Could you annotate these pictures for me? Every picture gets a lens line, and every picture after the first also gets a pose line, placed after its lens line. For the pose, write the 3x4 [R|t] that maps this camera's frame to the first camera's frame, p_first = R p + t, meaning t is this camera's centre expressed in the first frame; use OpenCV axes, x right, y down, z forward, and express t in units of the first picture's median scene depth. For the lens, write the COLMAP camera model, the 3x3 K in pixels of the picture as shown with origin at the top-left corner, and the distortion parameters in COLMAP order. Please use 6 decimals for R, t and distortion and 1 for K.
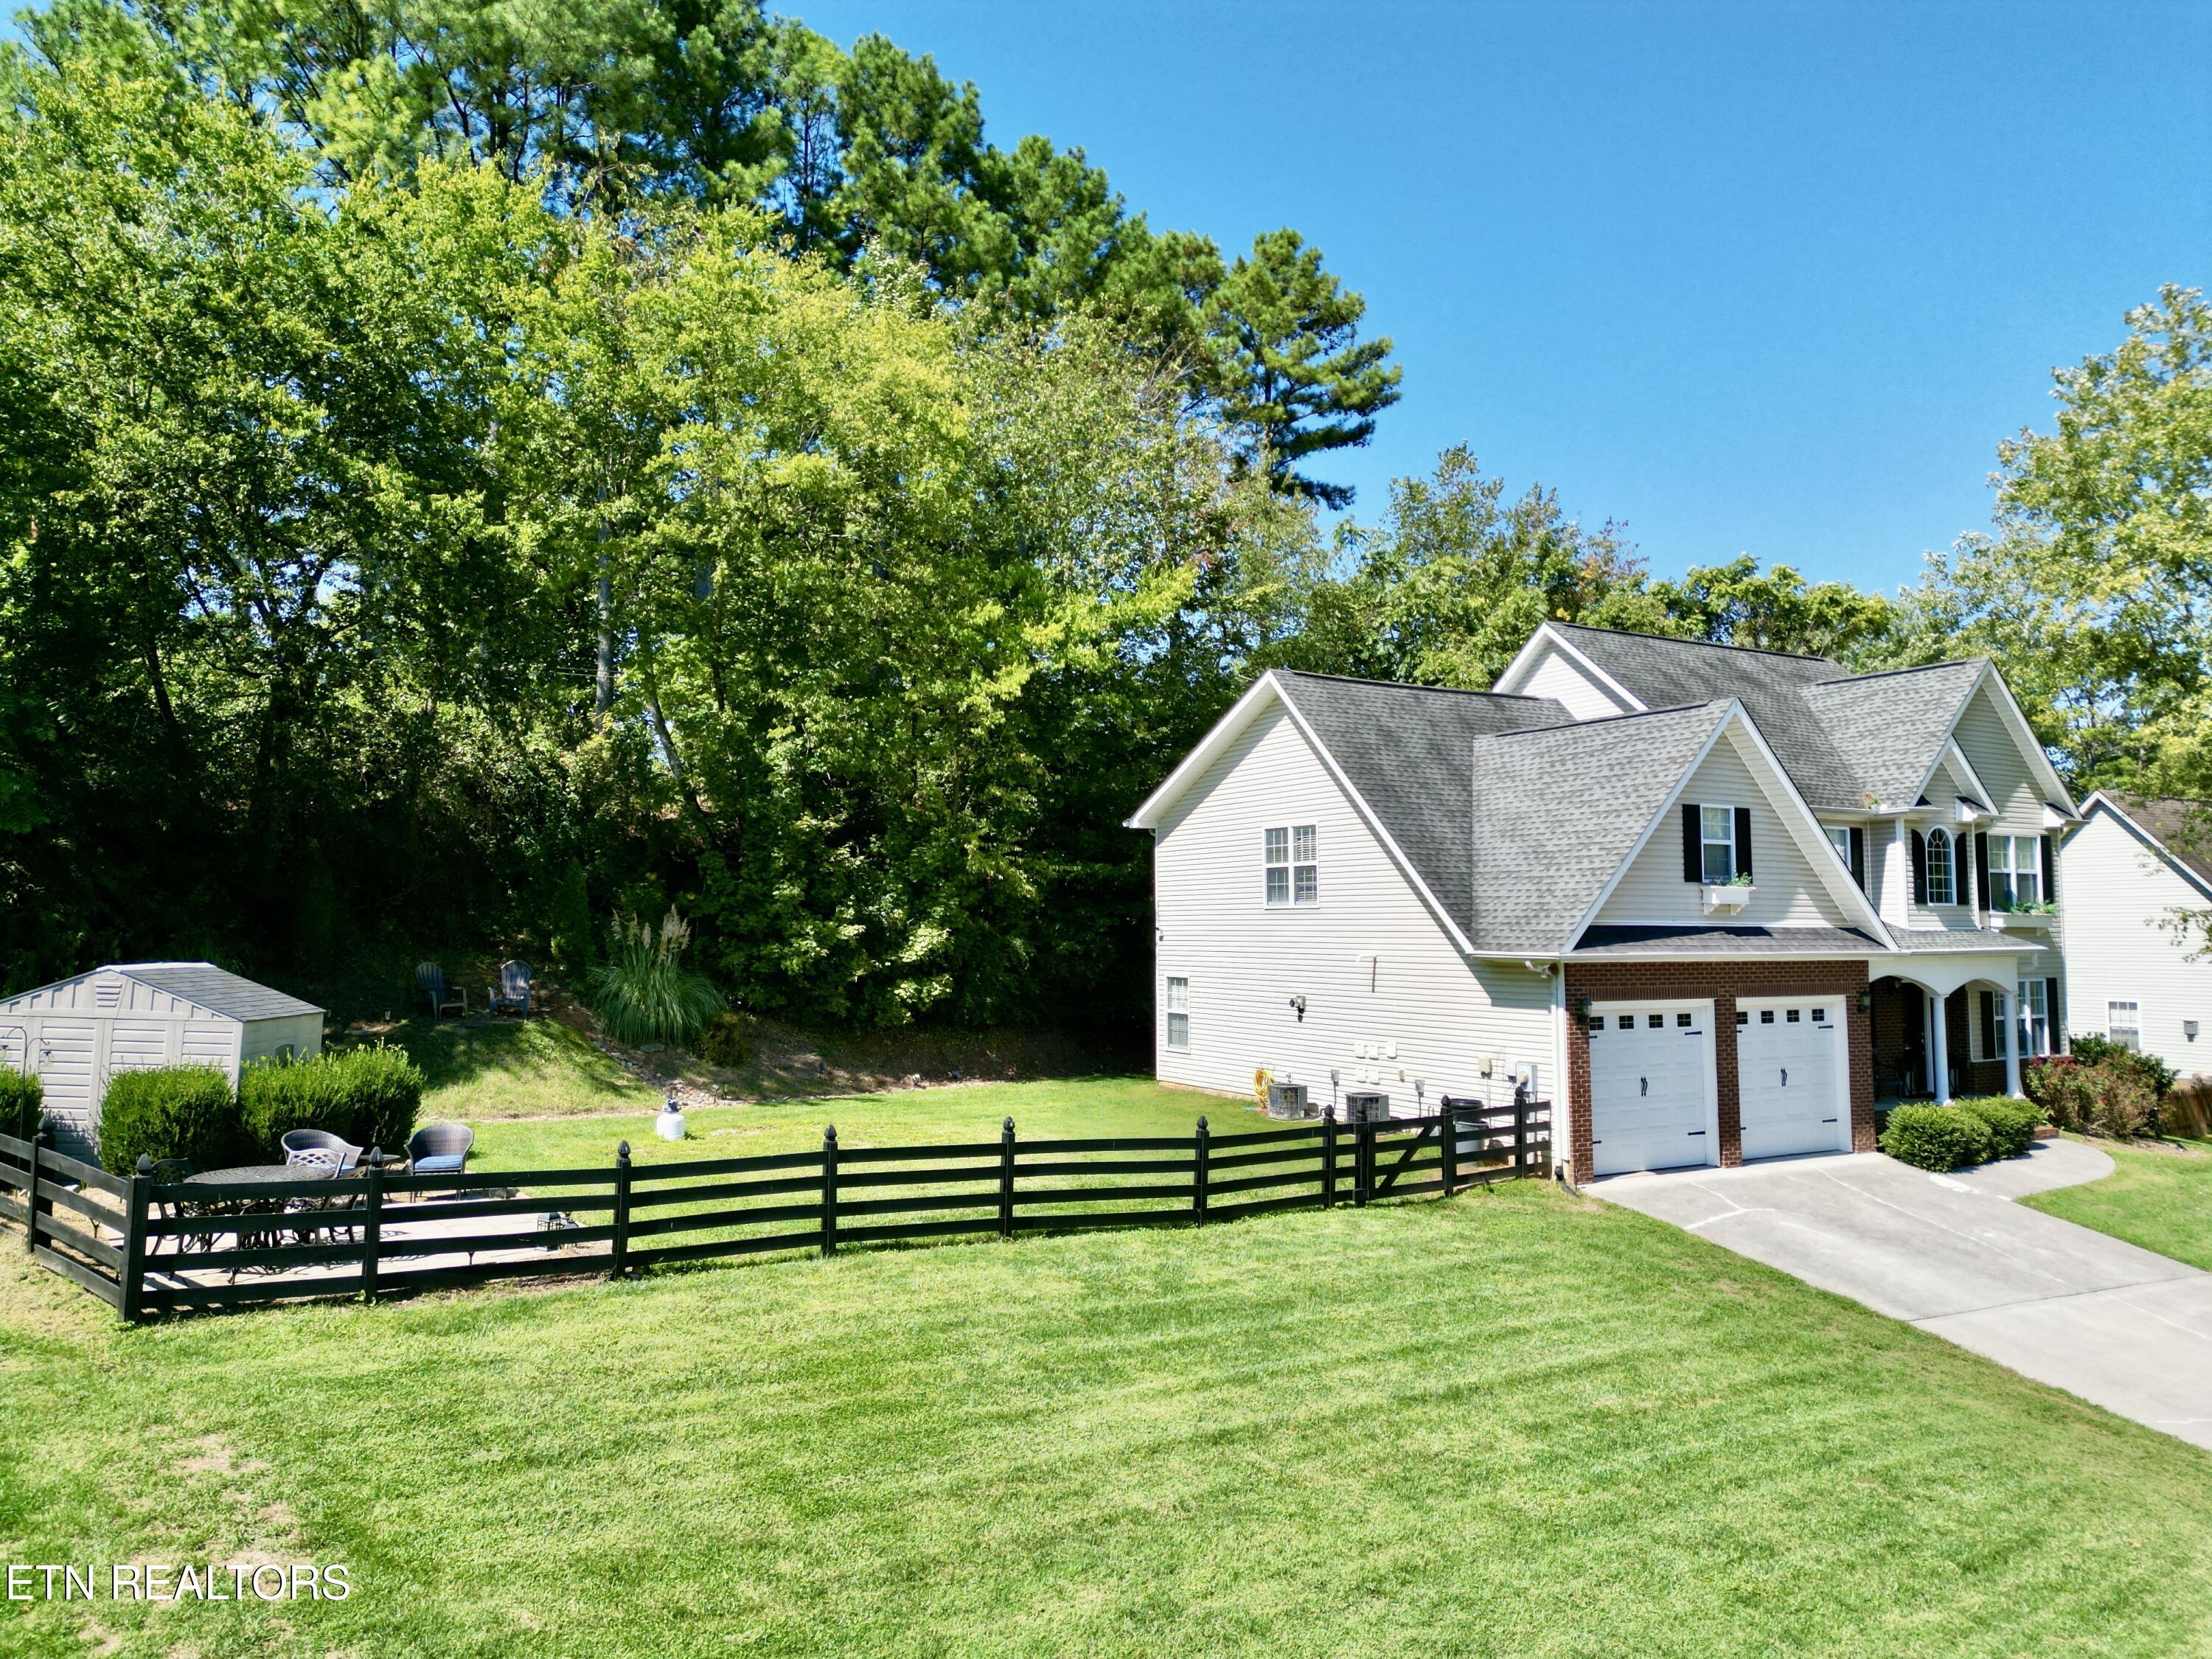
lens RADIAL K [[1559.4, 0, 1106.0], [0, 1559.4, 829.5], [0, 0, 1]] dist [0.017092, -0.003616]
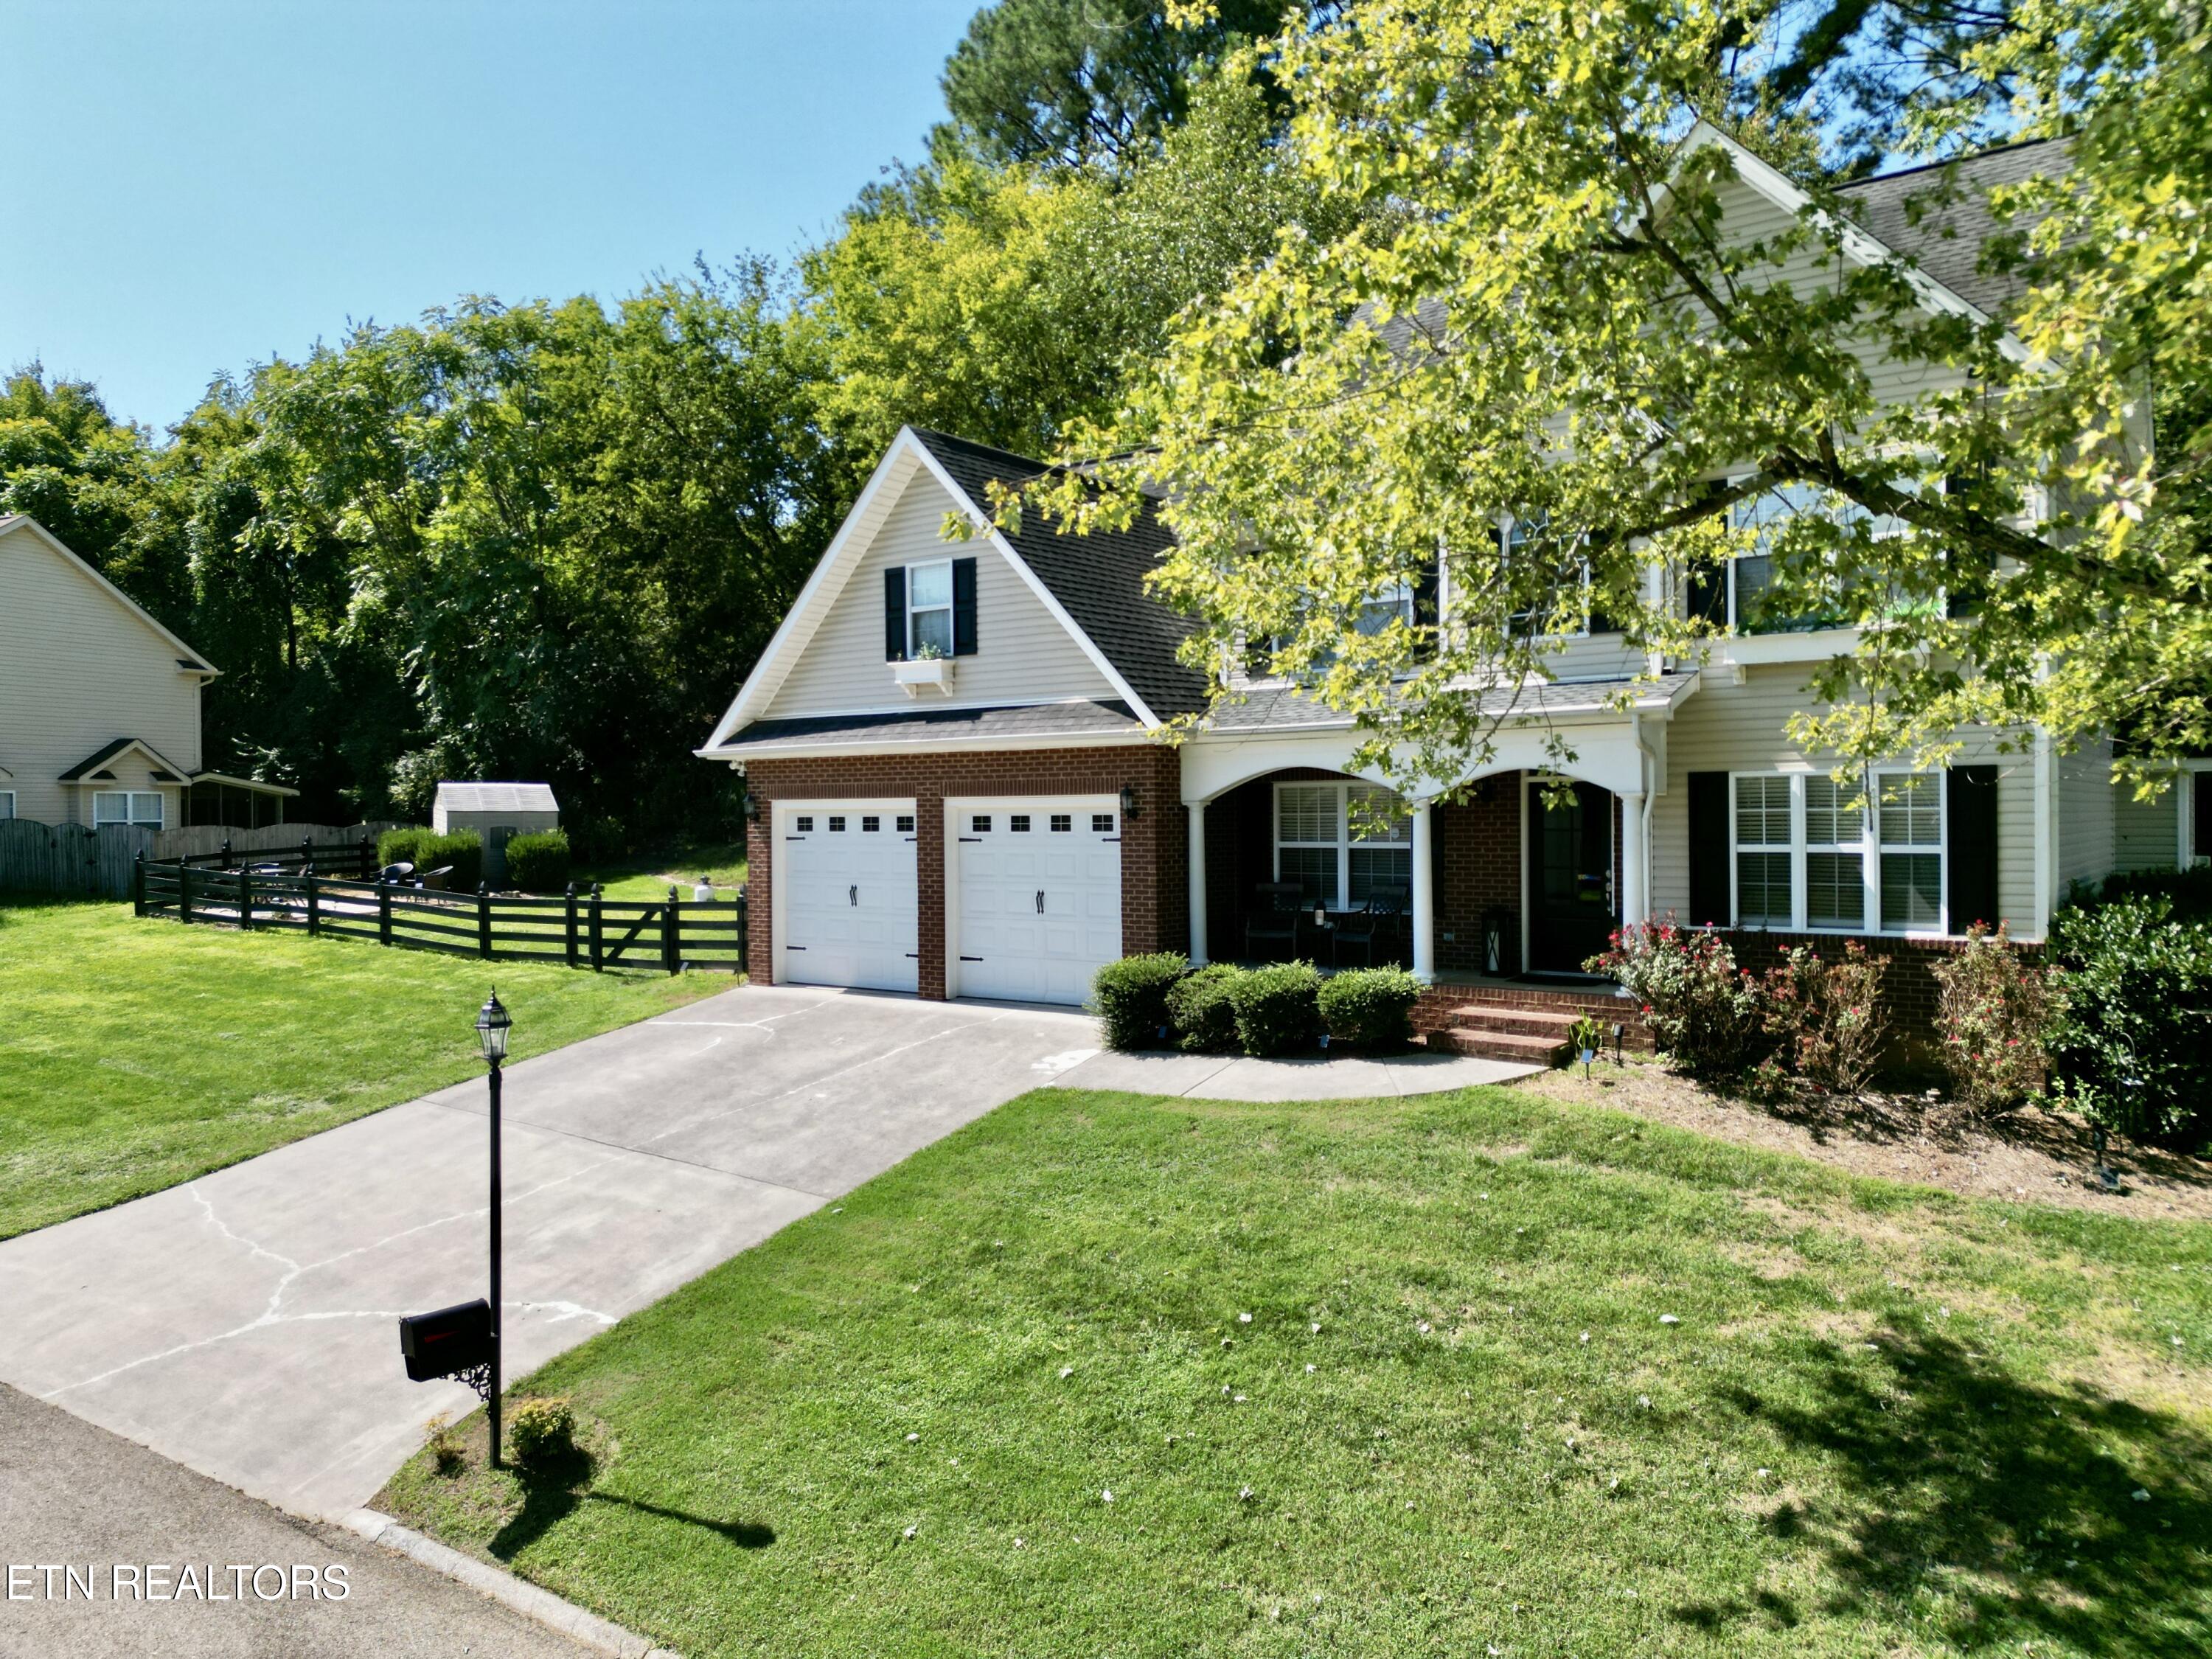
lens RADIAL K [[1559.4, 0, 1106.0], [0, 1559.4, 829.5], [0, 0, 1]] dist [0.017092, -0.003616]
pose [[0.392158, 0.013421, -0.919800, 1.184655], [0.077289, 0.995877, 0.047484, 0.092926], [0.916645, -0.089712, 0.389503, 0.767273]]
